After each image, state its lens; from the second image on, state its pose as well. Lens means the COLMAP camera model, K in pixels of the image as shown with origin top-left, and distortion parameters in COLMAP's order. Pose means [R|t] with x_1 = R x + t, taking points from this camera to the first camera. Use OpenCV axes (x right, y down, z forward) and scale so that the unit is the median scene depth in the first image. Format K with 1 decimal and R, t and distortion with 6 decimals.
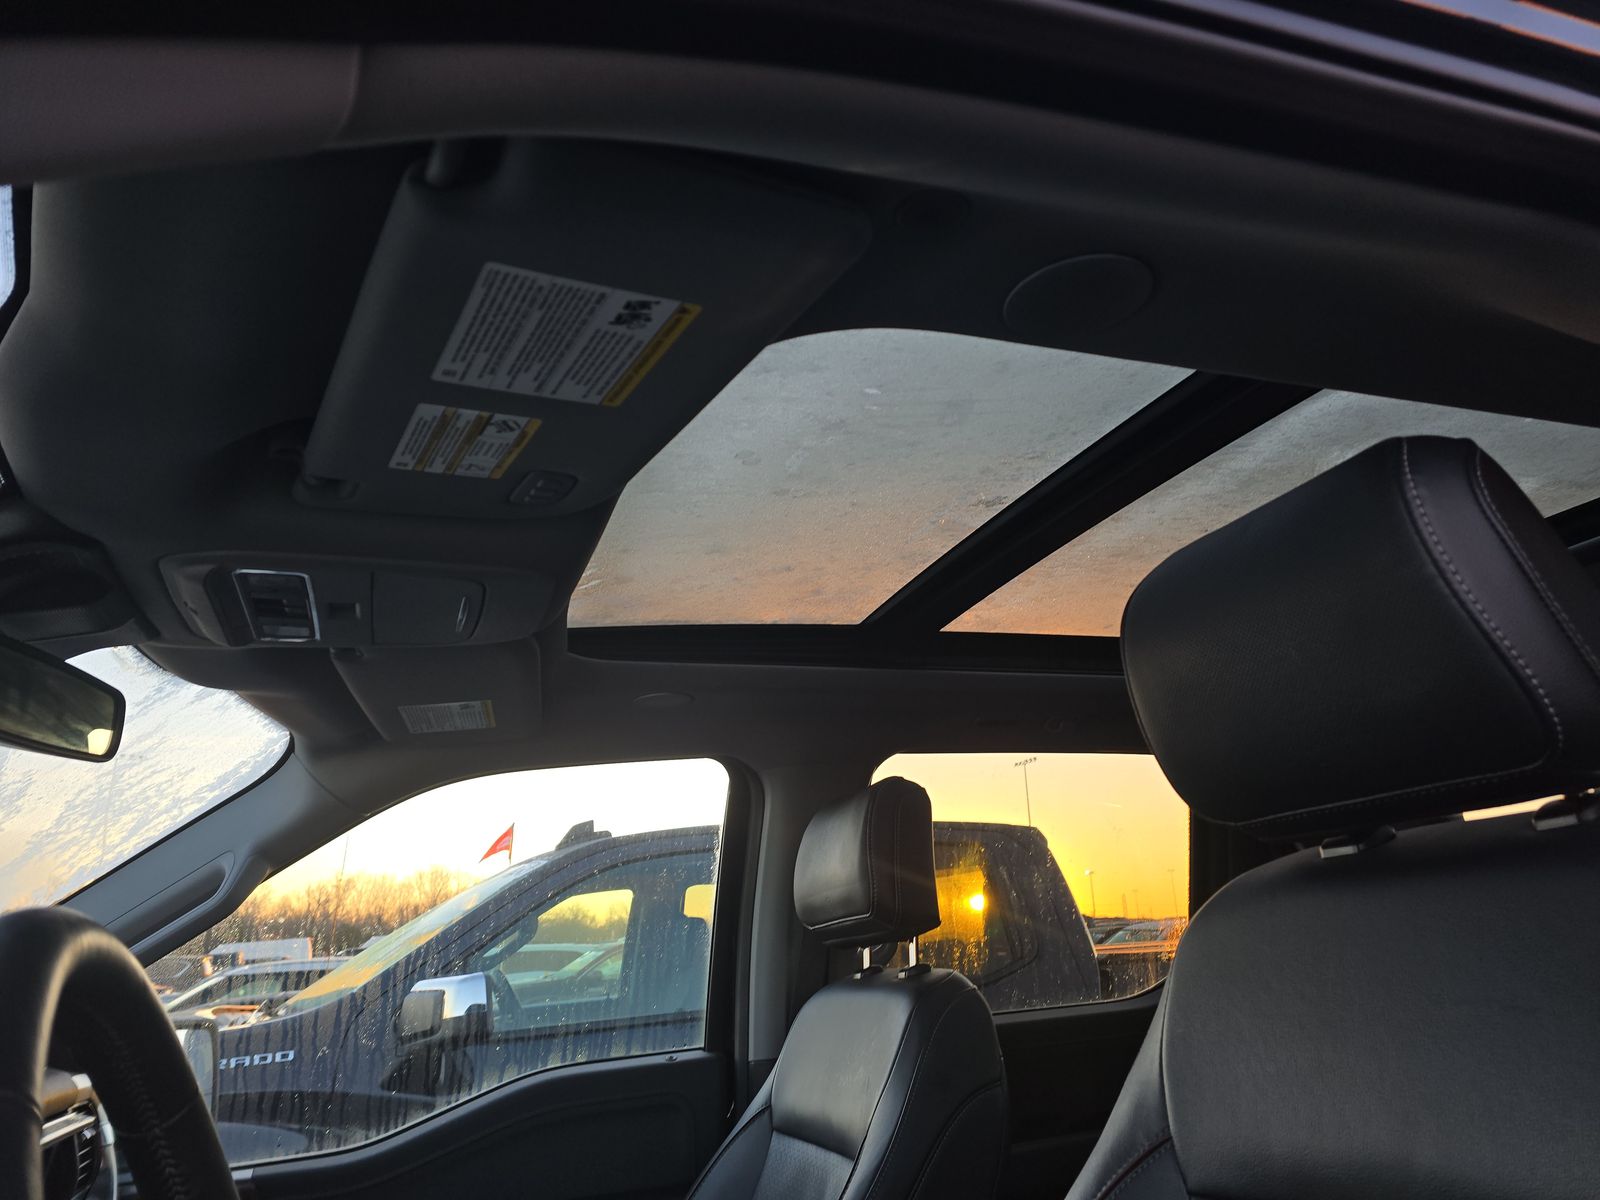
lens RADIAL K [[1075.6, 0, 800.2], [0, 1075.6, 574.2], [0, 0, 1]] dist [0.047432, -0.001226]
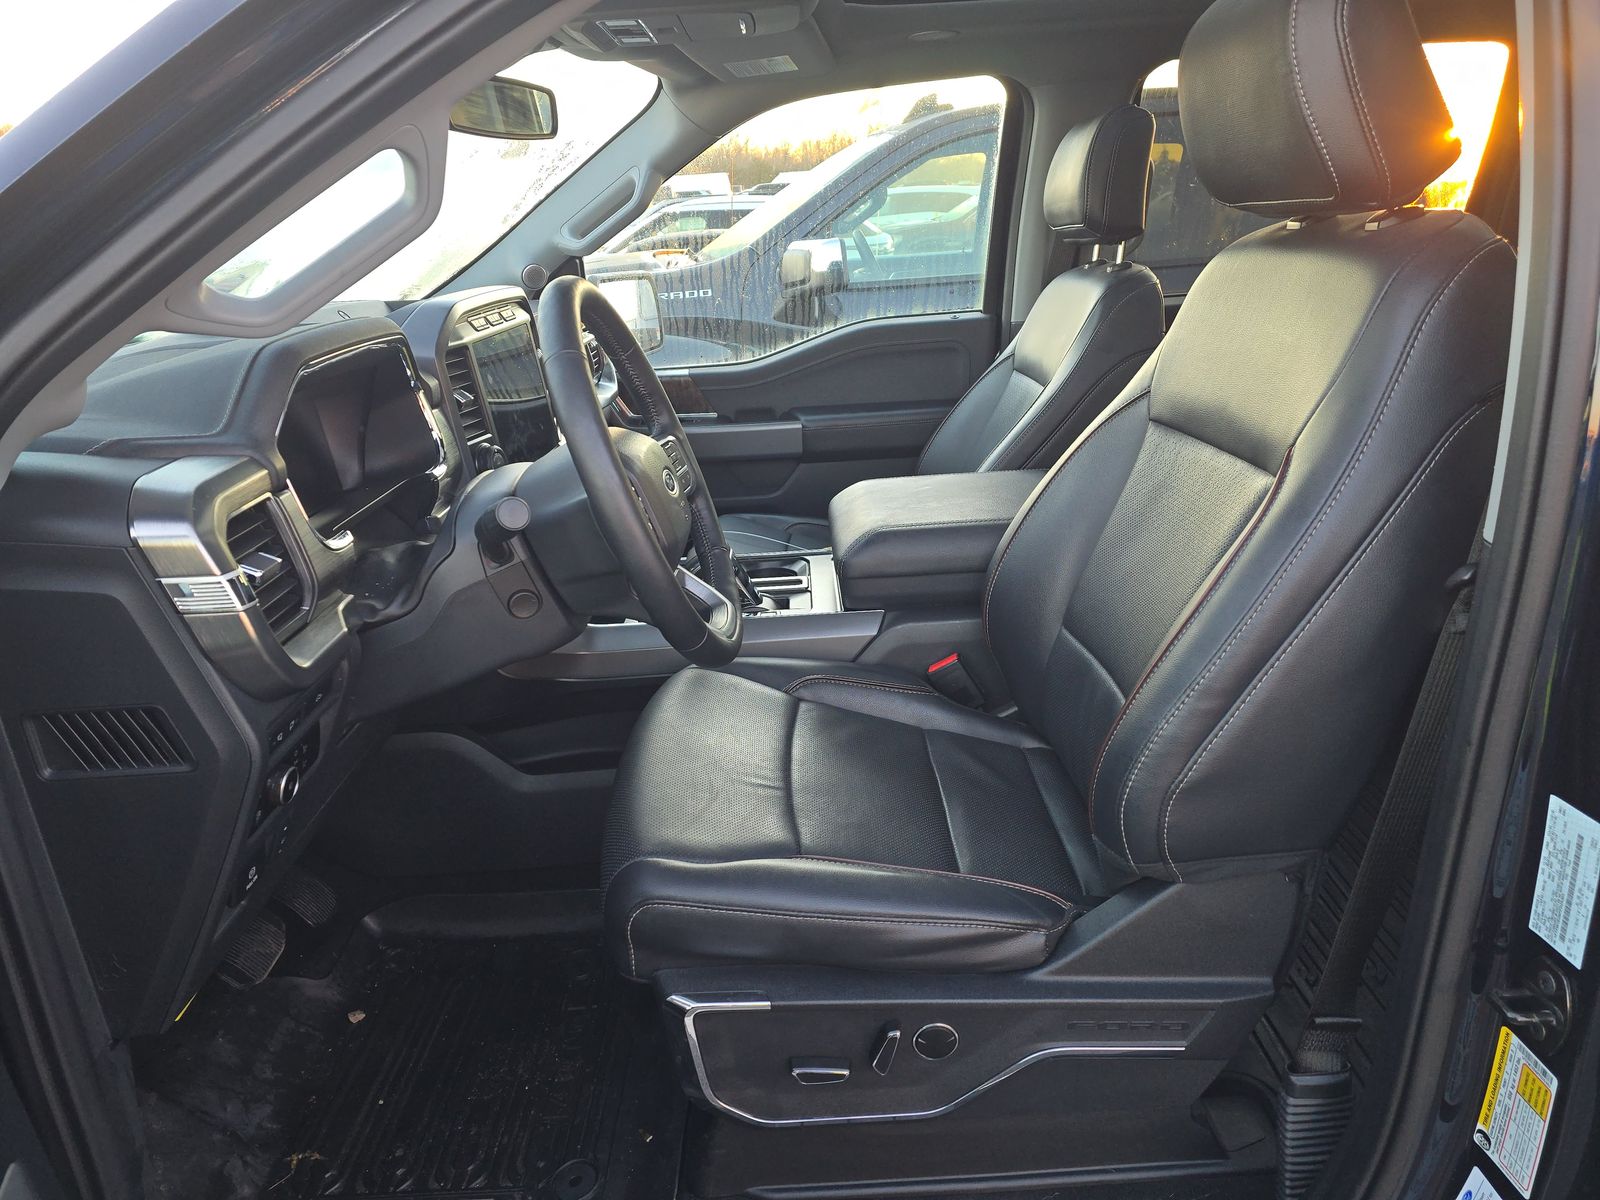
lens RADIAL K [[1075.6, 0, 800.2], [0, 1075.6, 574.2], [0, 0, 1]] dist [0.047432, -0.001226]
pose [[0.942648, 0.120838, -0.311148, 0.106414], [0.100195, 0.786745, 0.609092, -0.096560], [0.318396, -0.605335, 0.729516, -0.163469]]
